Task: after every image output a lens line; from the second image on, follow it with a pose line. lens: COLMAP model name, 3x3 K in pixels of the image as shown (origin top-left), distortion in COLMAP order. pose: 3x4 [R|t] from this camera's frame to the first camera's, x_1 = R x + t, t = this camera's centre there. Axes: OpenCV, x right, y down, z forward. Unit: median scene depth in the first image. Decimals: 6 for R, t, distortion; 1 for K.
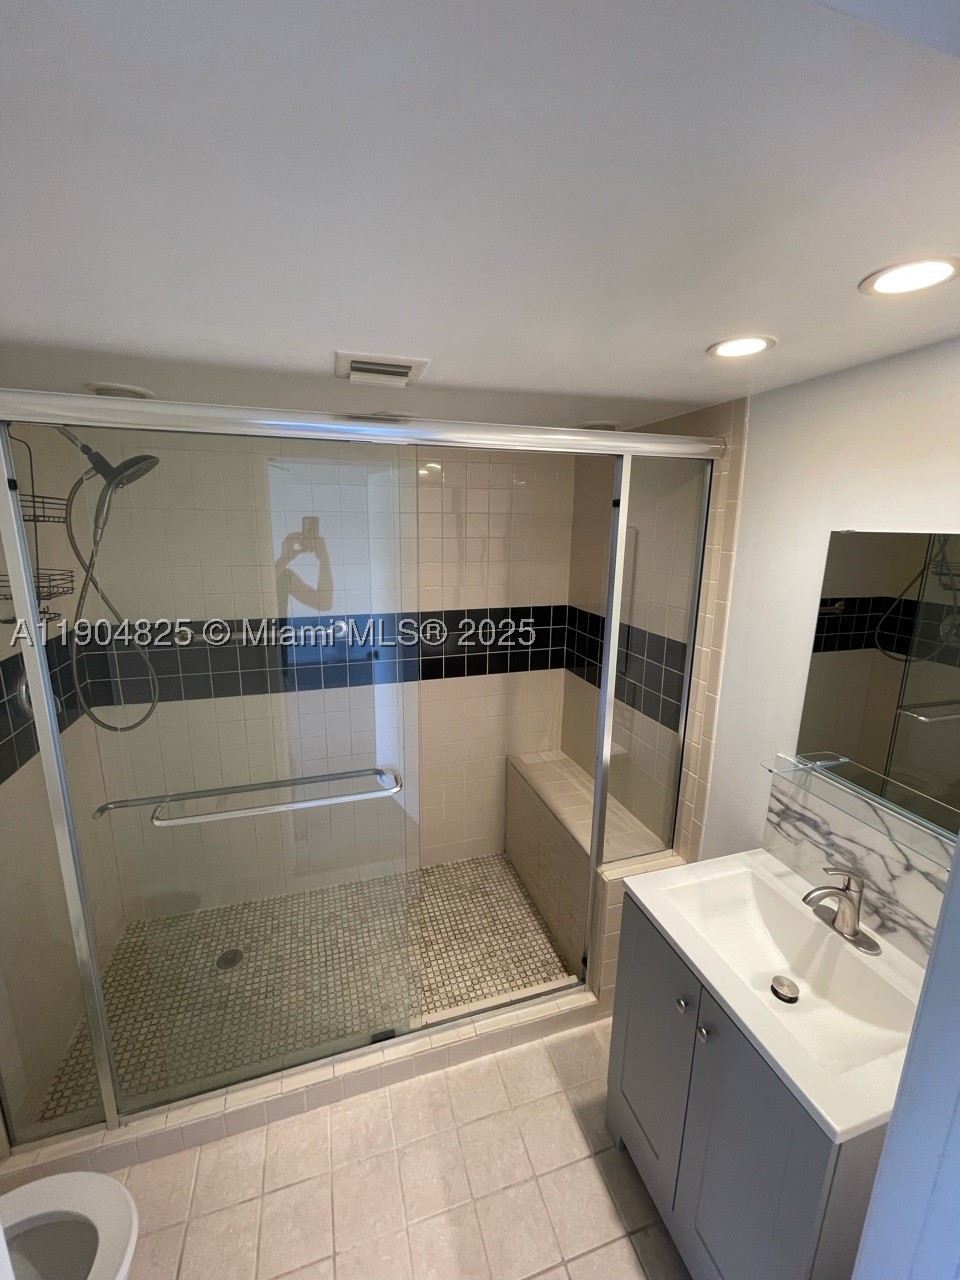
lens RADIAL K [[521.2, 0, 479.3], [0, 521.2, 637.2], [0, 0, 1]] dist [-0.000267, 0.005592]
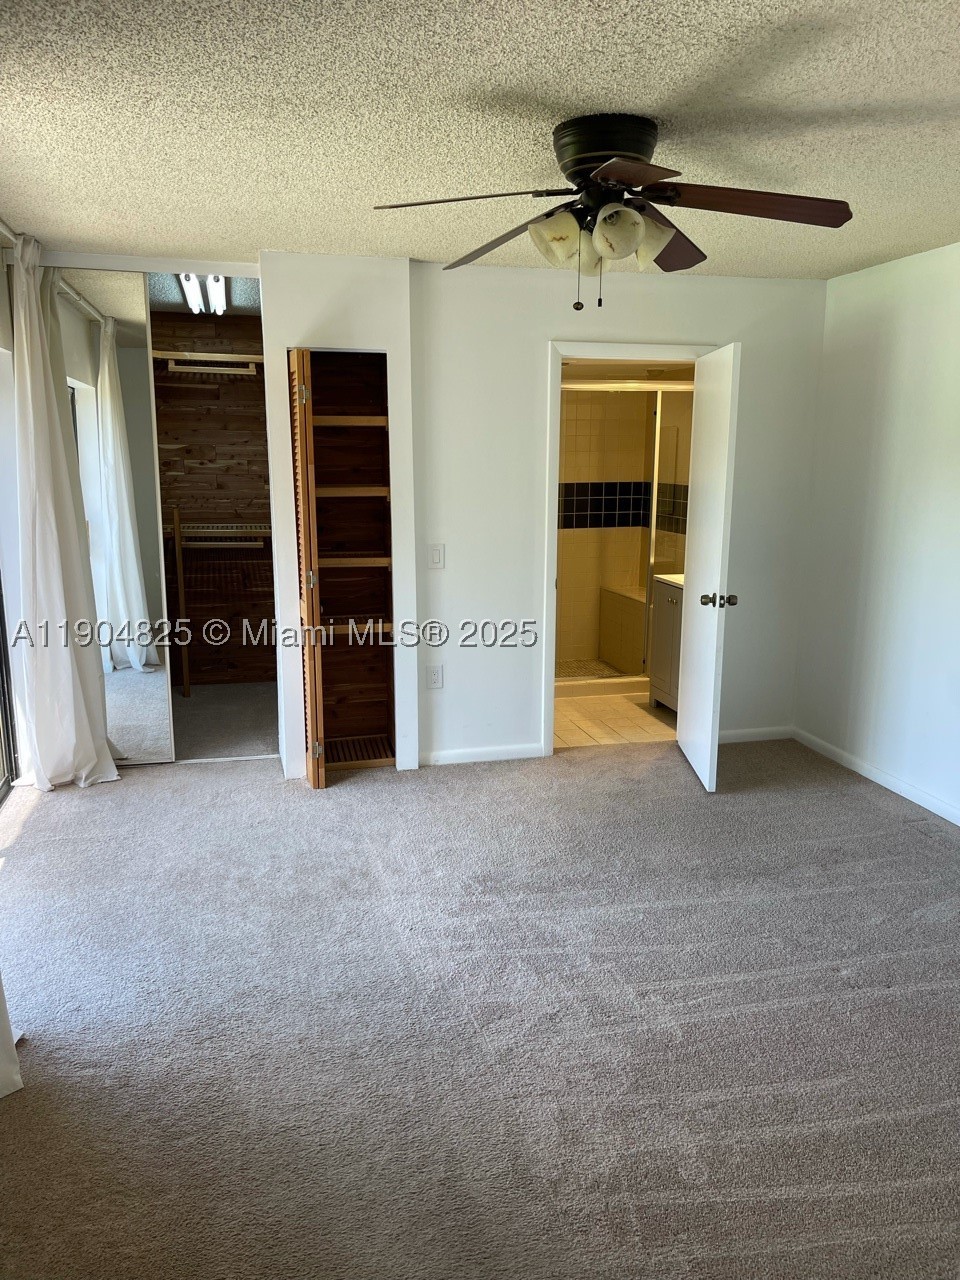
lens RADIAL K [[964.1, 0, 485.8], [0, 964.1, 640.5], [0, 0, 1]] dist [0.063949, -0.099847]
pose [[0.998563, 0.003175, -0.053488, -0.135971], [-0.004144, 0.999829, -0.018016, 0.471388], [0.053421, 0.018212, 0.998406, -1.875957]]
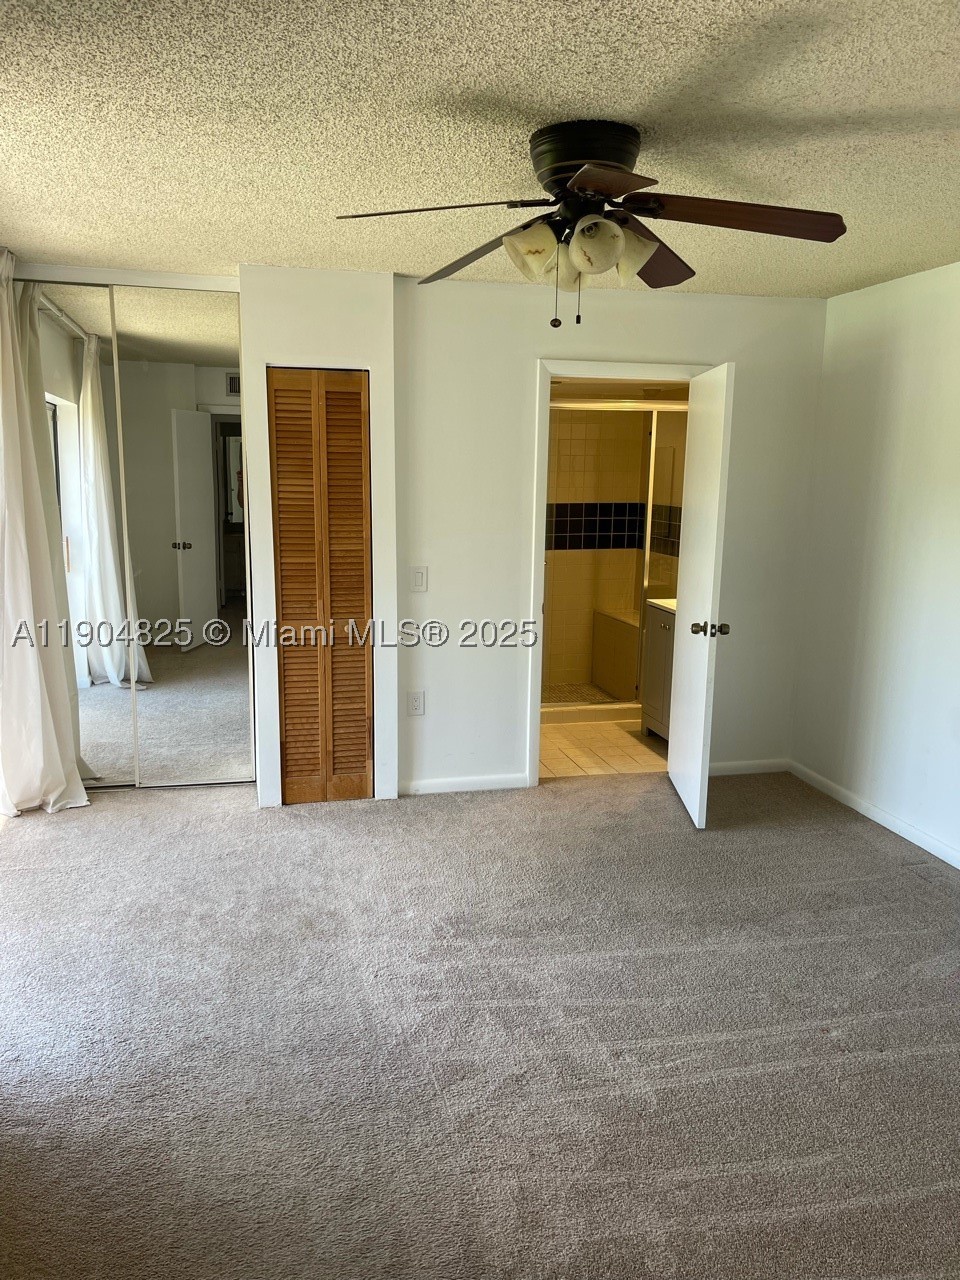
lens RADIAL K [[964.5, 0, 474.2], [0, 964.5, 640.9], [0, 0, 1]] dist [0.064661, -0.100131]
pose [[0.997511, 0.015696, -0.068745, -0.101583], [-0.018014, 0.999285, -0.033234, 0.449237], [0.068174, 0.034390, 0.997081, -1.811611]]
